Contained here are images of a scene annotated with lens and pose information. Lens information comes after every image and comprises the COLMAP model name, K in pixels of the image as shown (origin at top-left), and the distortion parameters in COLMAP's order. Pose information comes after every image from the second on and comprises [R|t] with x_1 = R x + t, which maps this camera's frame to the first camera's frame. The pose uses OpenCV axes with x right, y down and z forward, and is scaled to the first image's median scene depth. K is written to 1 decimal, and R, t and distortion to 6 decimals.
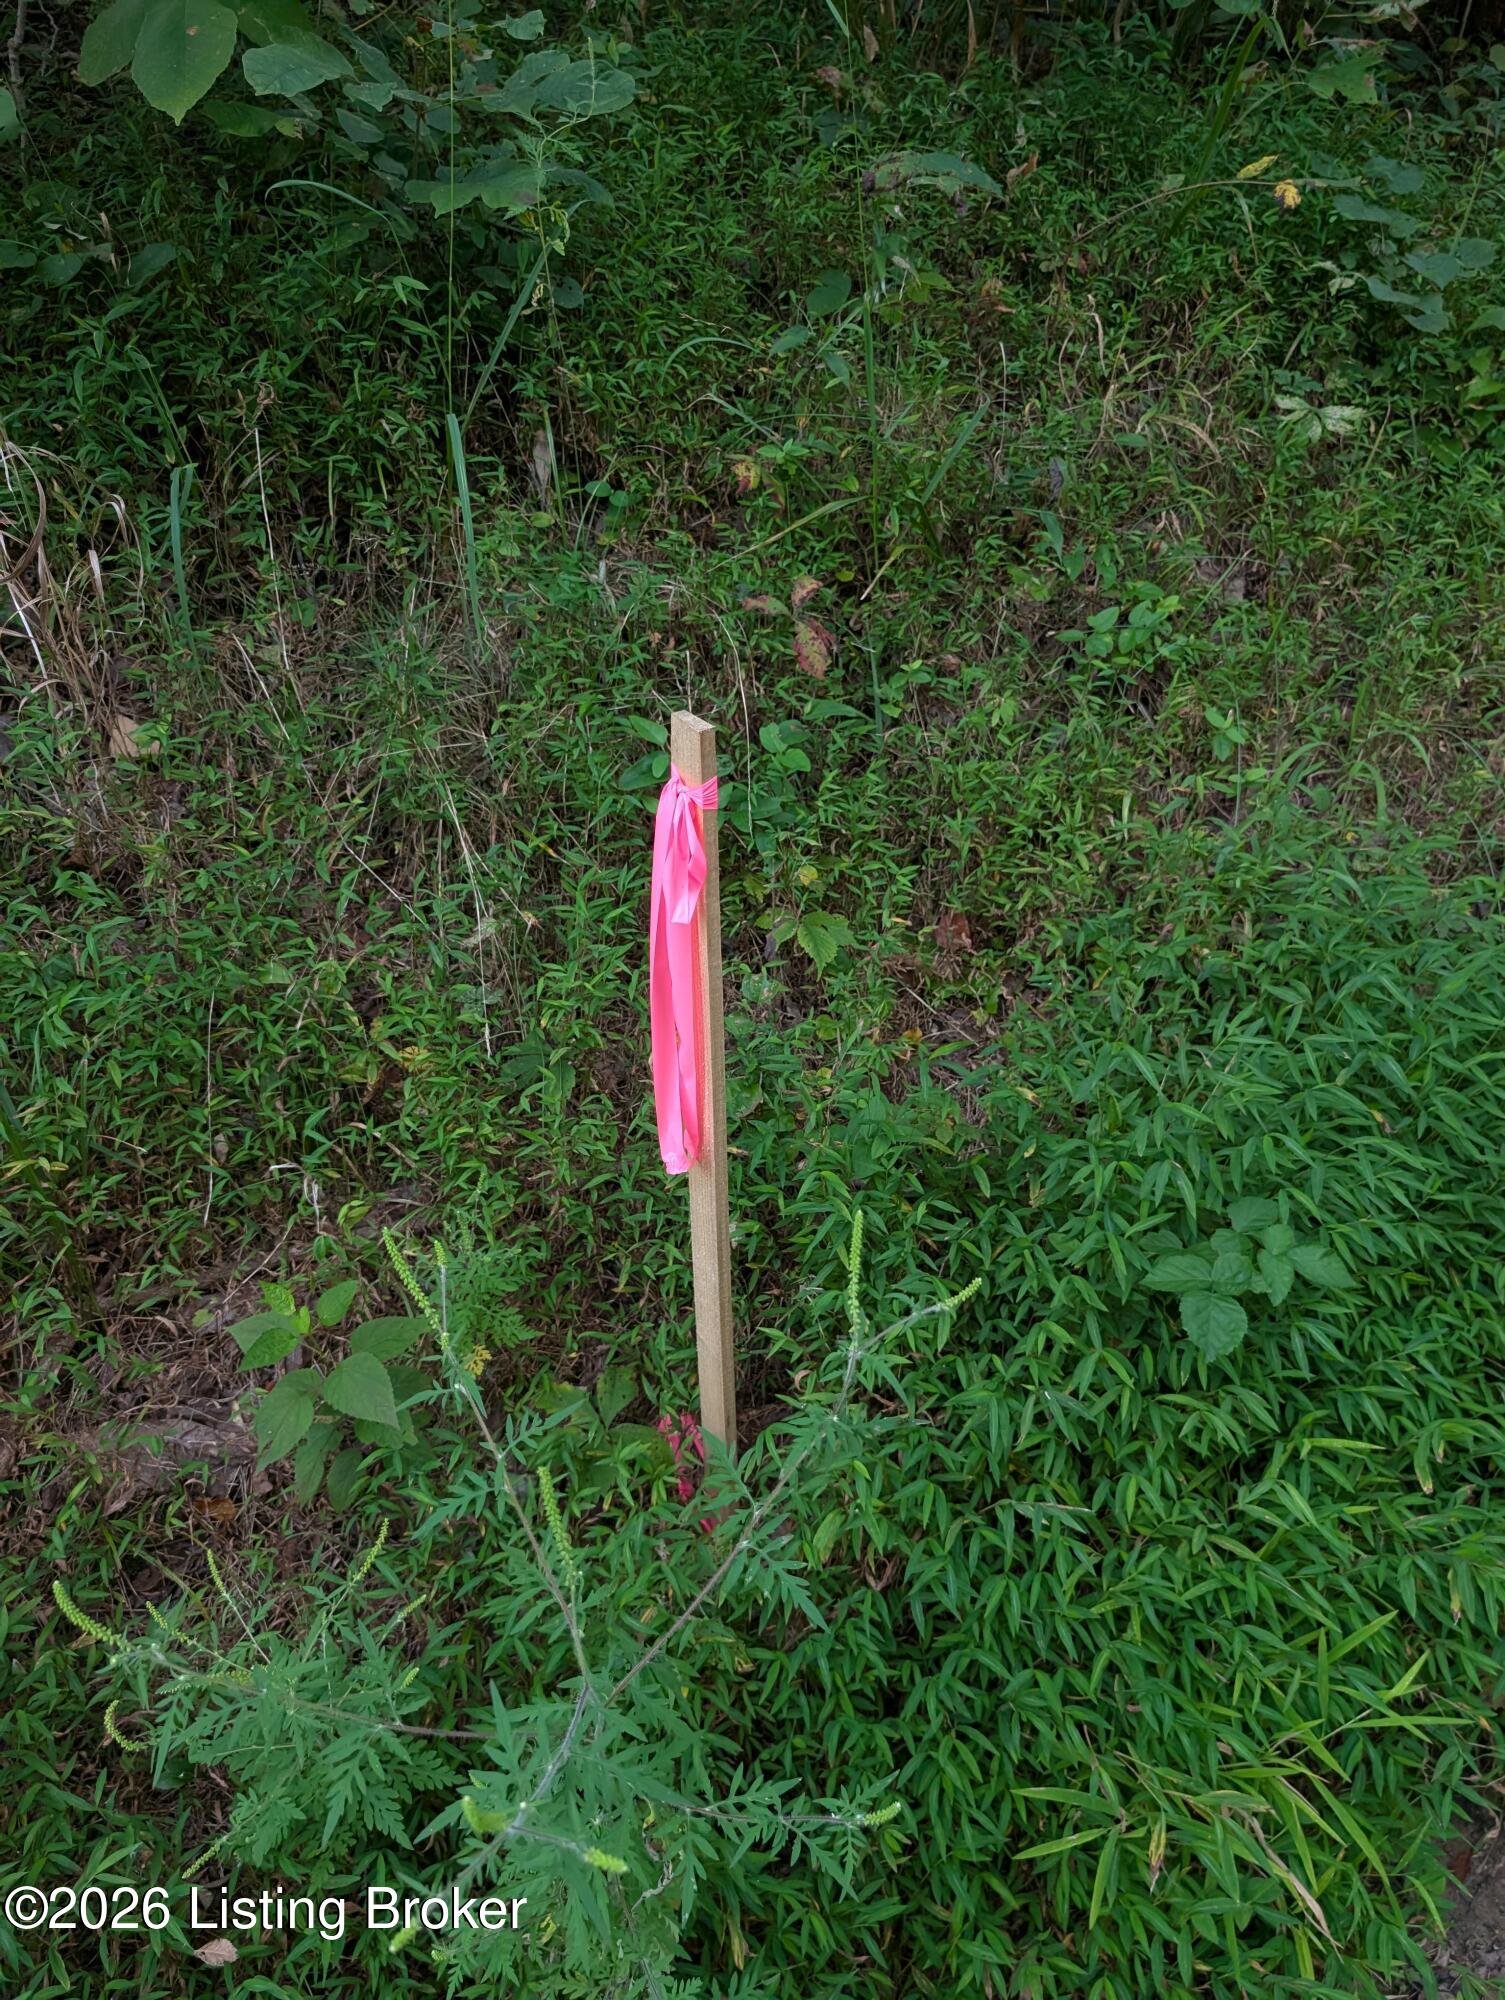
lens RADIAL K [[1501.3, 0, 749.5], [0, 1501.3, 998.1], [0, 0, 1]] dist [-0.005073, -0.004239]
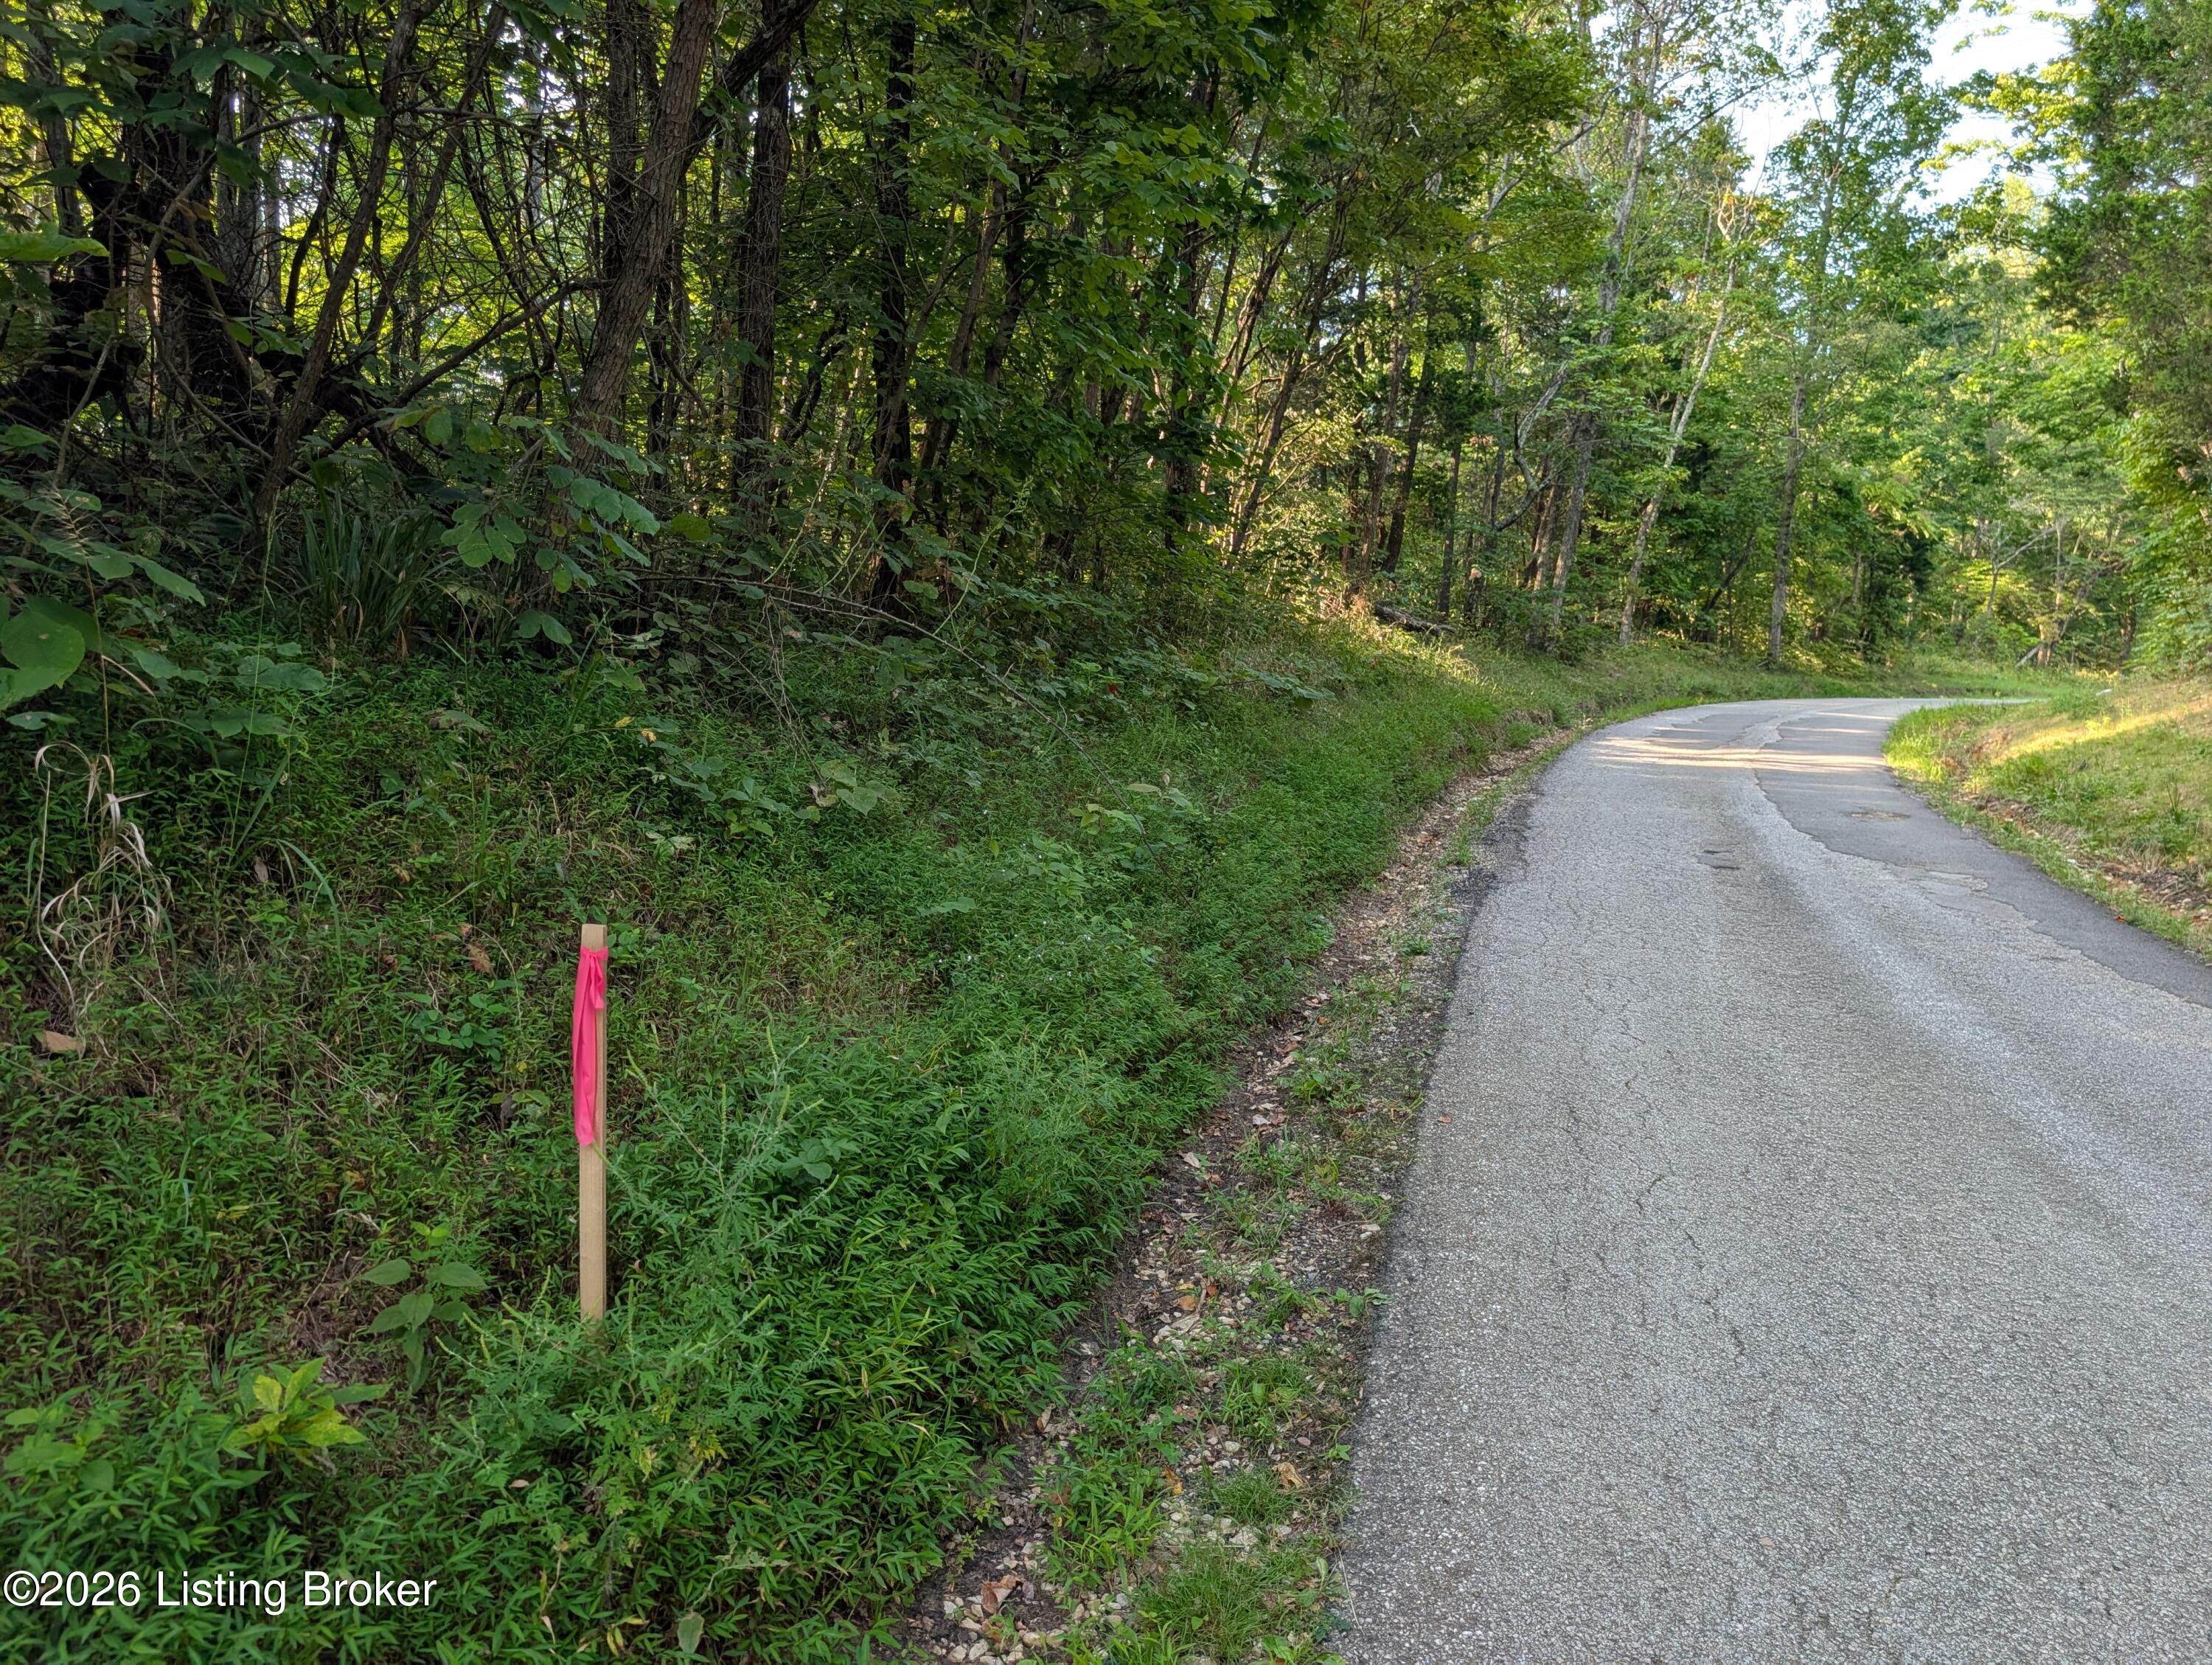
lens RADIAL K [[1538.1, 0, 1094.8], [0, 1538.1, 837.8], [0, 0, 1]] dist [0.021151, -0.011837]
pose [[0.701924, -0.021848, 0.711917, -0.579482], [0.310847, 0.908712, -0.278597, 0.286890], [-0.640841, 0.416851, 0.644638, -0.538886]]
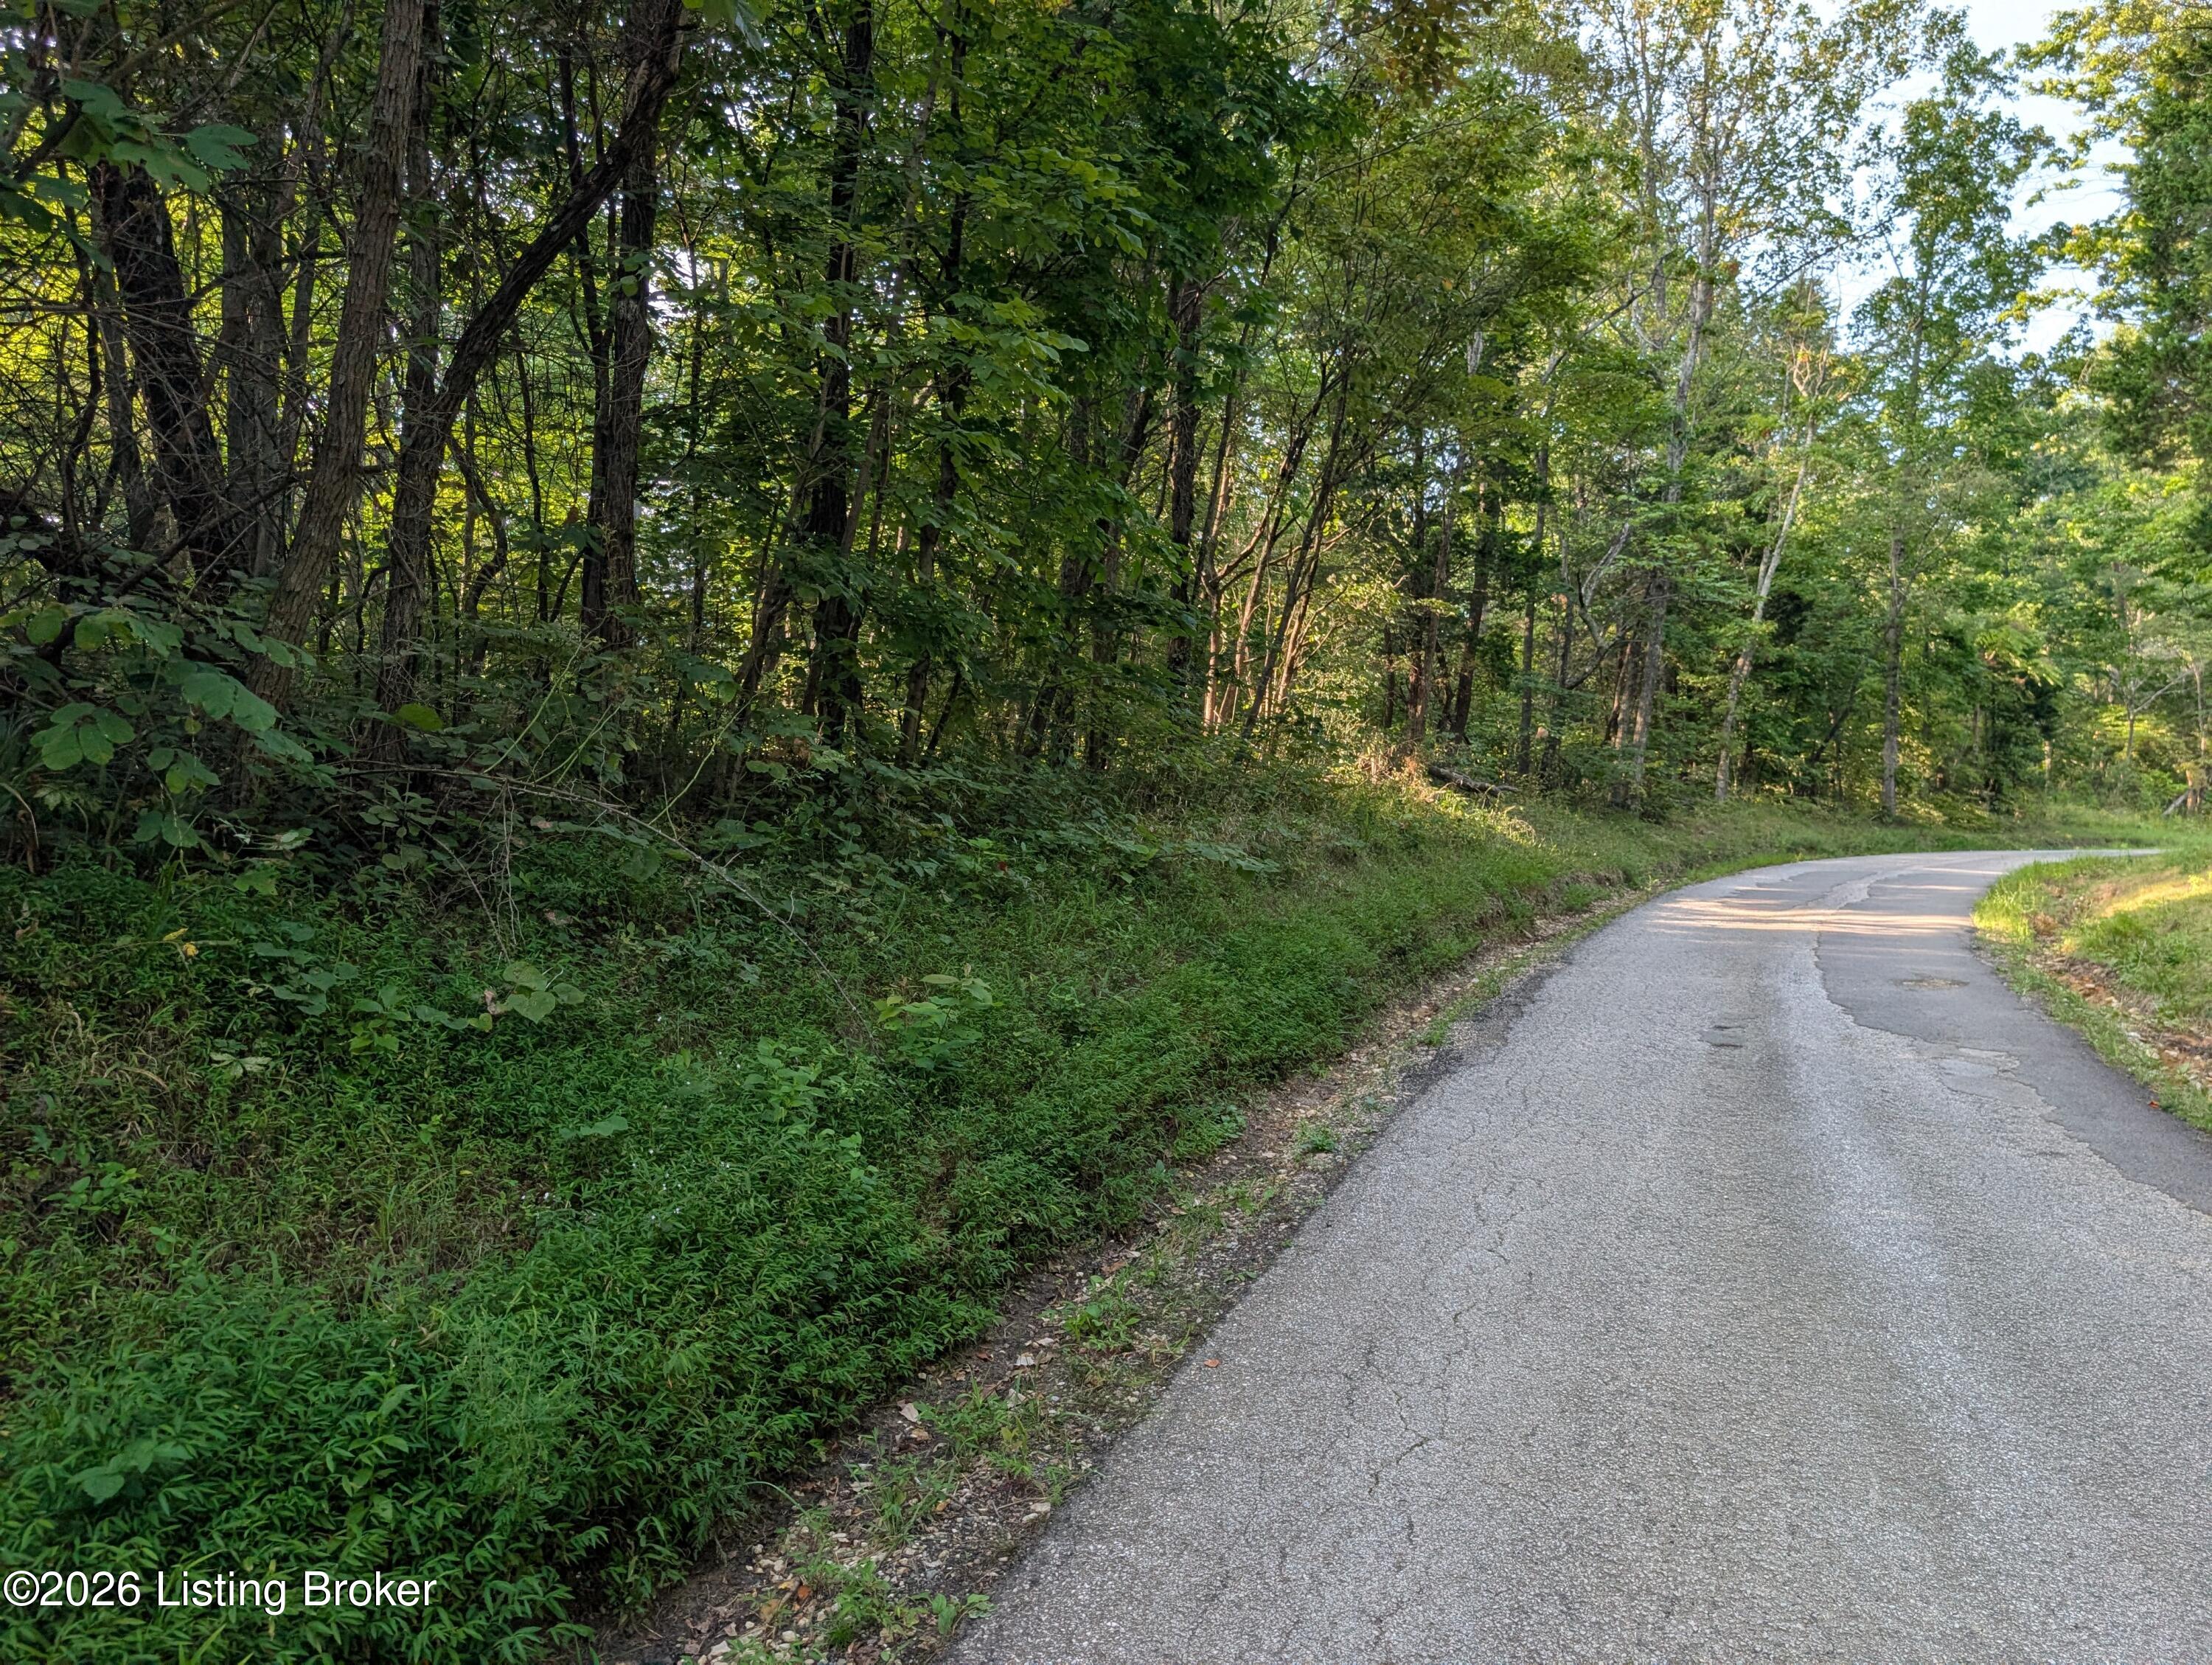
lens RADIAL K [[1538.1, 0, 1111.0], [0, 1538.1, 829.5], [0, 0, 1]] dist [0.021151, -0.011837]
pose [[0.751769, 0.044531, 0.657921, -0.038492], [0.297924, 0.867150, -0.399114, 0.353093], [-0.588290, 0.496052, 0.638630, -0.780651]]
